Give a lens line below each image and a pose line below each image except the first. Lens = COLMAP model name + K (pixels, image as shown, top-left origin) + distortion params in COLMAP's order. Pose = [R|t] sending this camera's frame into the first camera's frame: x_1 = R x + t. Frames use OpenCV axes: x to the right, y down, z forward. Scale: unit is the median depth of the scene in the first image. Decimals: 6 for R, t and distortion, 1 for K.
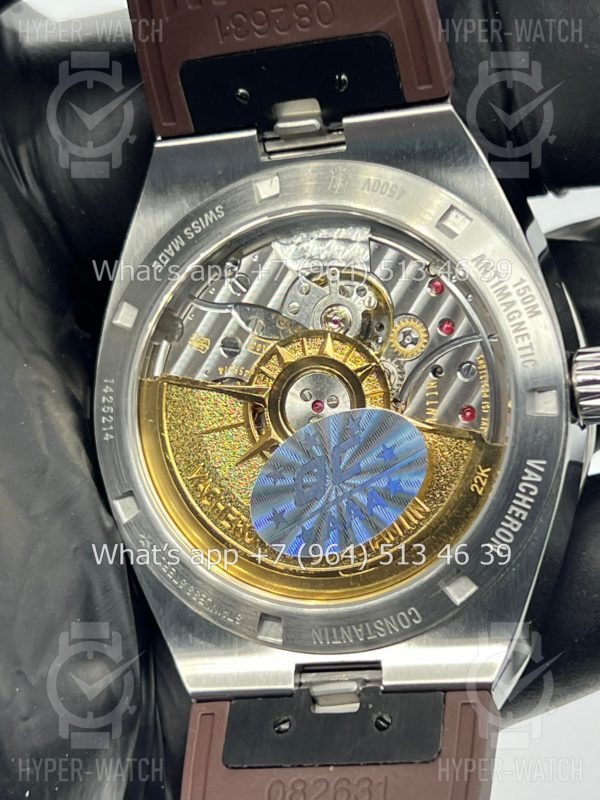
lens RADIAL K [[1890.7, 0, 300.0], [0, 1890.7, 400.0], [0, 0, 1]] dist [0.249426, -0.084839]
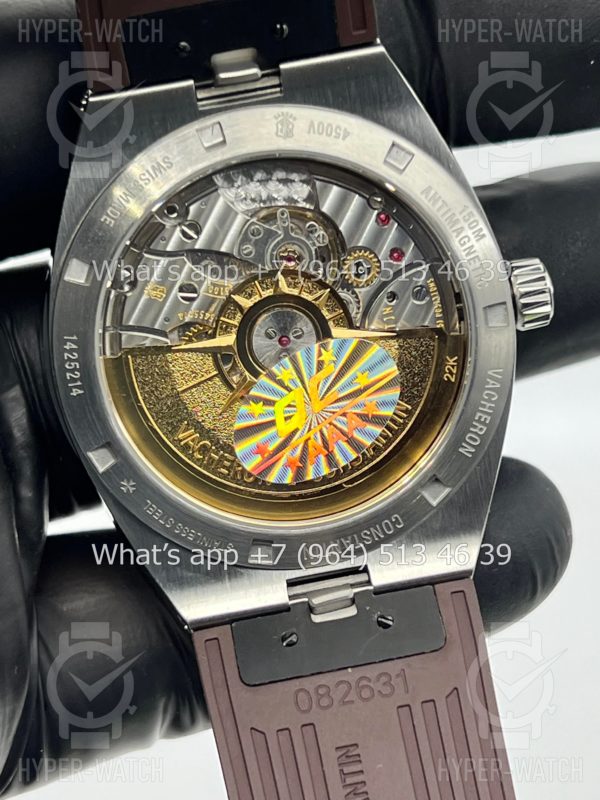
lens RADIAL K [[1890.7, 0, 300.0], [0, 1890.7, 400.0], [0, 0, 1]] dist [0.249426, -0.084839]
pose [[0.931450, -0.128569, 0.340397, -0.352077], [0.093388, 0.988629, 0.117864, -0.089336], [-0.351680, -0.077996, 0.932865, 0.002543]]
